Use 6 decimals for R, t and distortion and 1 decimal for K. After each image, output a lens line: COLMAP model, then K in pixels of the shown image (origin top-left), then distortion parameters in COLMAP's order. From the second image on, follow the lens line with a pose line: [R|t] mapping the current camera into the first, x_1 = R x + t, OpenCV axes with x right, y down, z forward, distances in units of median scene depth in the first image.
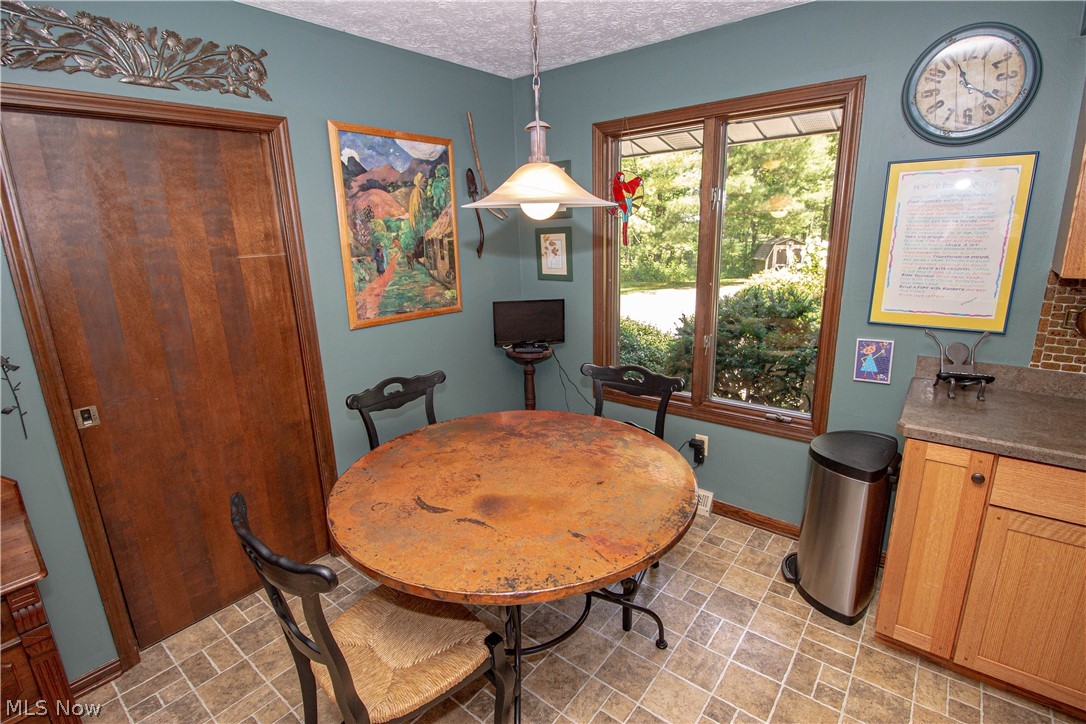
lens RADIAL K [[513.9, 0, 543.0], [0, 513.9, 362.0], [0, 0, 1]] dist [0.000166, -0.014232]
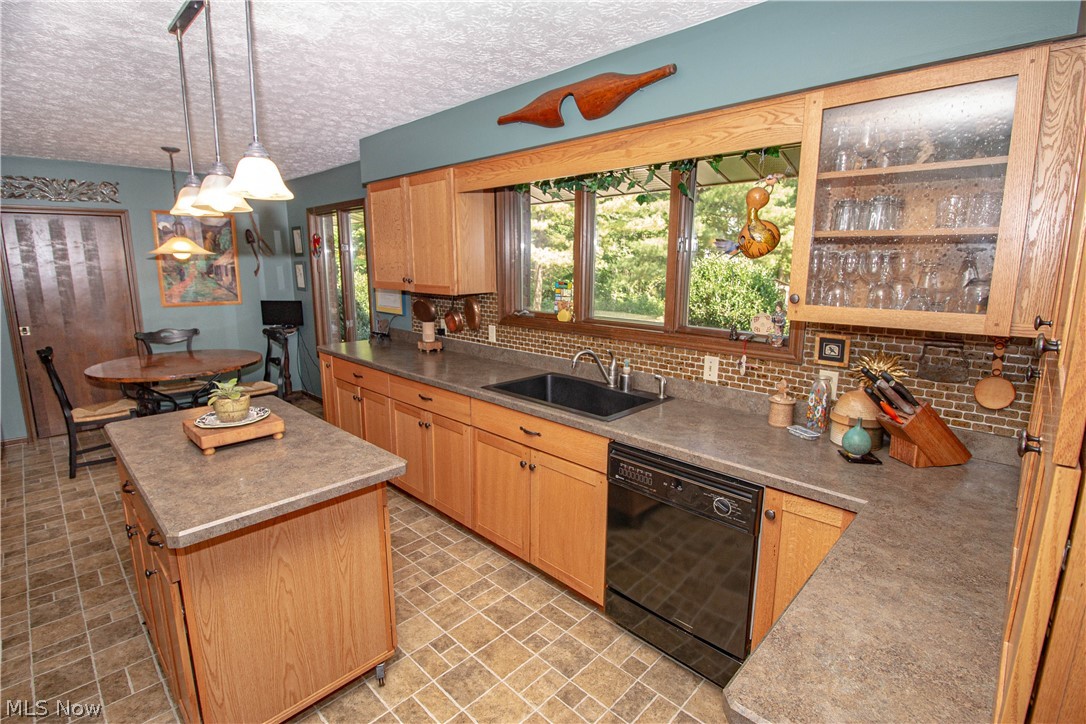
lens RADIAL K [[535.3, 0, 543.0], [0, 535.3, 362.0], [0, 0, 1]] dist [0.001258, -0.007994]
pose [[0.994960, 0.047197, -0.088469, 1.212216], [-0.052560, 0.996855, -0.059303, 0.181775], [0.085392, 0.063654, 0.994312, -0.887695]]
